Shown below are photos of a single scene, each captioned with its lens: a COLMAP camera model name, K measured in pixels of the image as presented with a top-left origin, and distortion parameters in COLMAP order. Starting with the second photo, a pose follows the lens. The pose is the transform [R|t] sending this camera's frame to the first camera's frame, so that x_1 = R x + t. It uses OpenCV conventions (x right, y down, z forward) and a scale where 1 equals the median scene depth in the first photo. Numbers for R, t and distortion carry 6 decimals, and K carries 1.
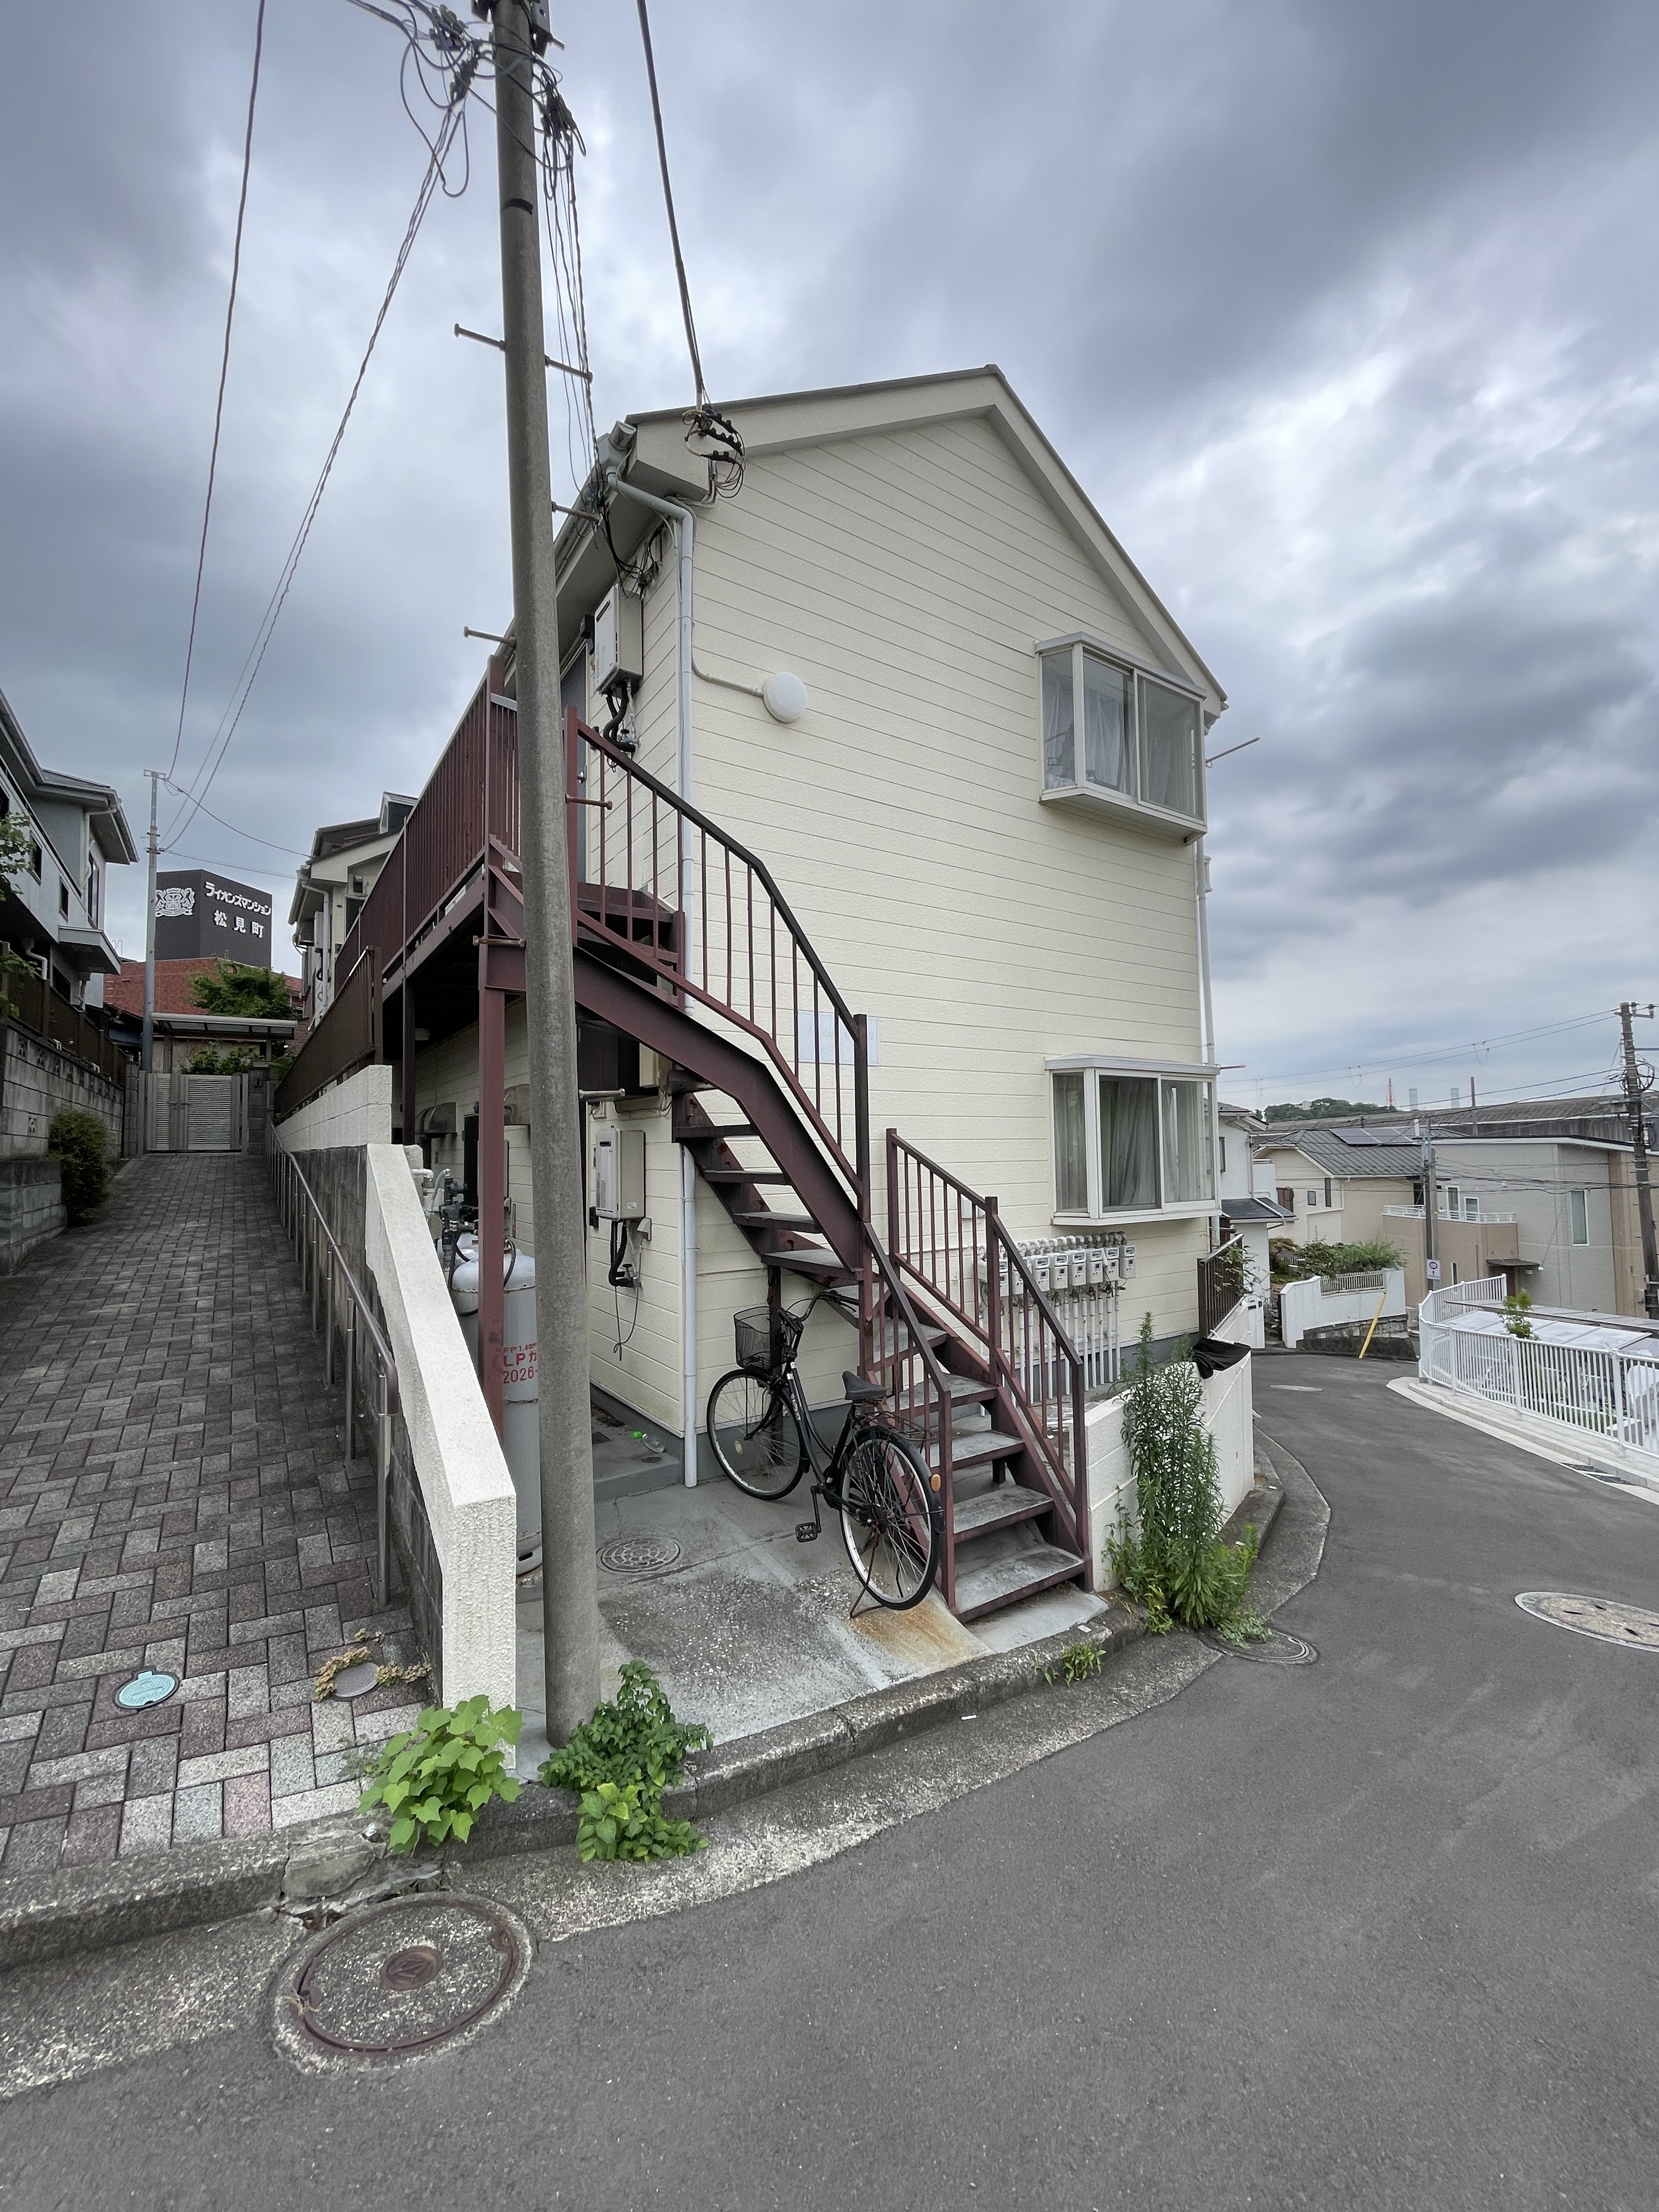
lens RADIAL K [[890.2, 0, 834.0], [0, 890.2, 1108.3], [0, 0, 1]] dist [-0.001836, -0.000422]
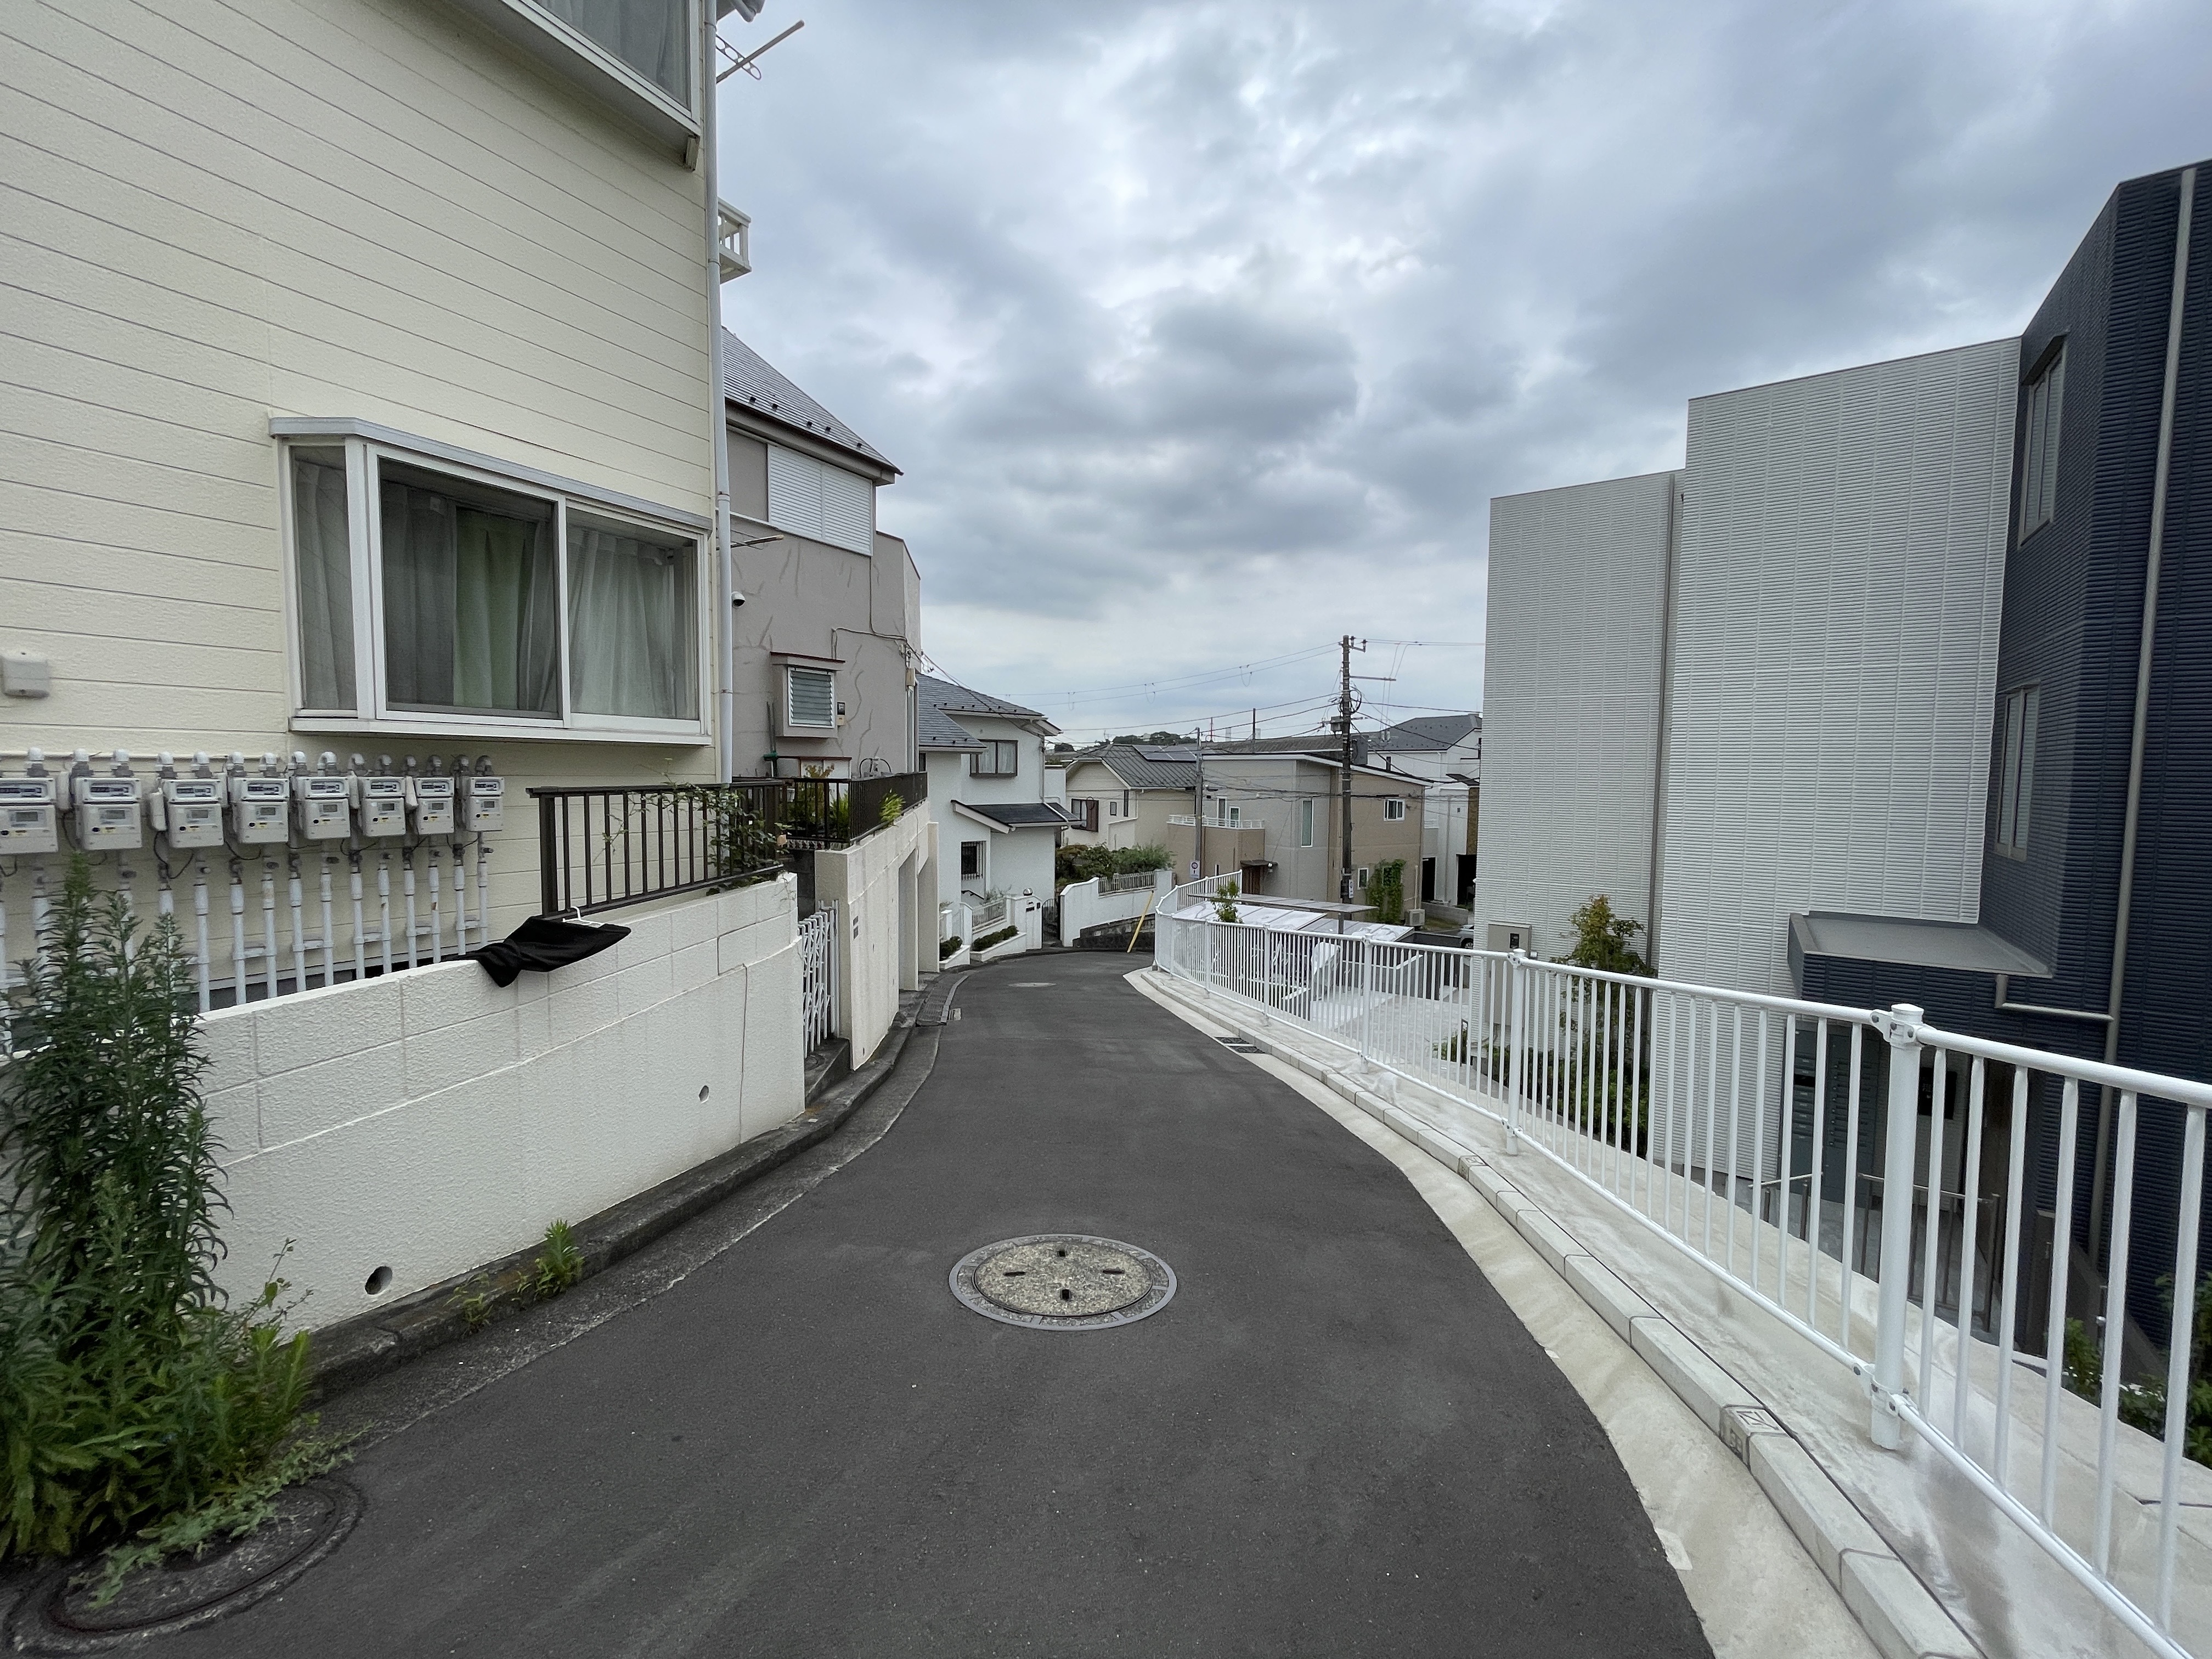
lens RADIAL K [[892.0, 0, 1106.0], [0, 892.0, 829.5], [0, 0, 1]] dist [-0.001320, -0.000310]
pose [[0.901988, -0.005143, 0.431730, 0.560015], [-0.043304, 0.993809, 0.102312, 0.138008], [-0.429584, -0.110980, 0.896182, 0.357635]]
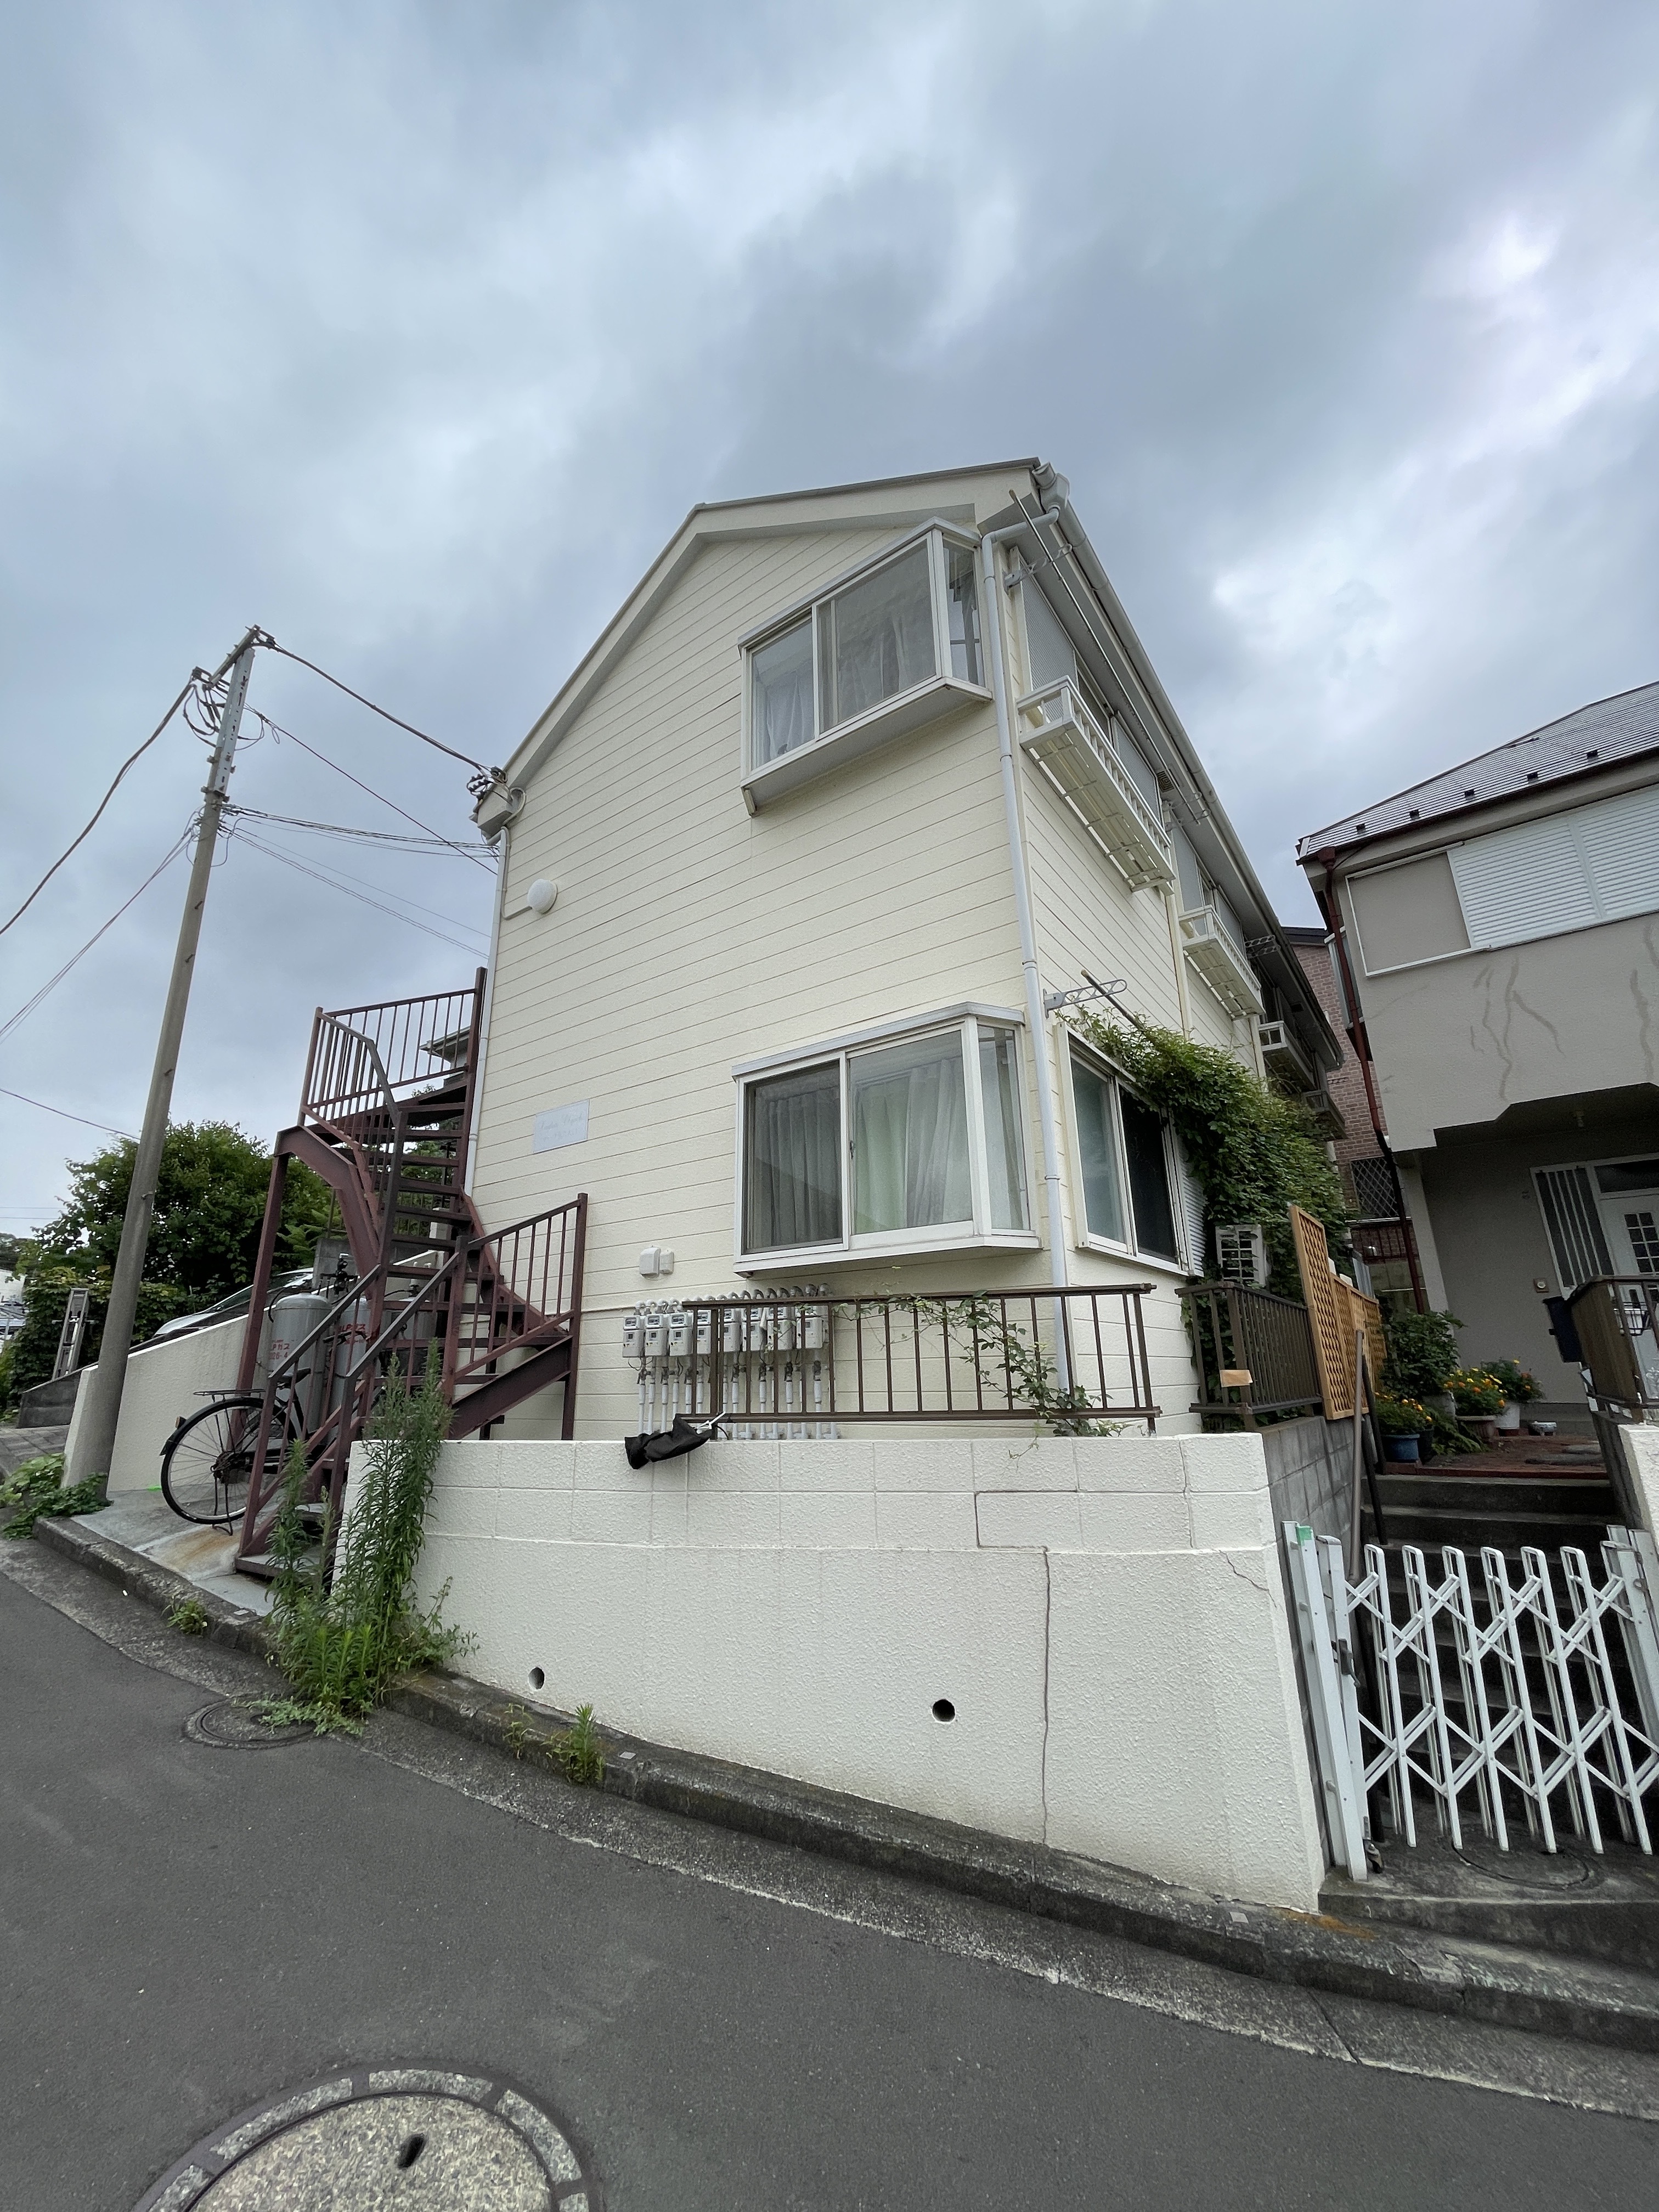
lens RADIAL K [[892.3, 0, 829.5], [0, 892.3, 1106.0], [0, 0, 1]] dist [-0.001954, -0.000023]
pose [[0.349017, -0.267954, -0.897991, 1.261875], [0.058541, 0.962612, -0.264483, 0.241534], [0.935286, 0.039740, 0.351654, 0.954300]]
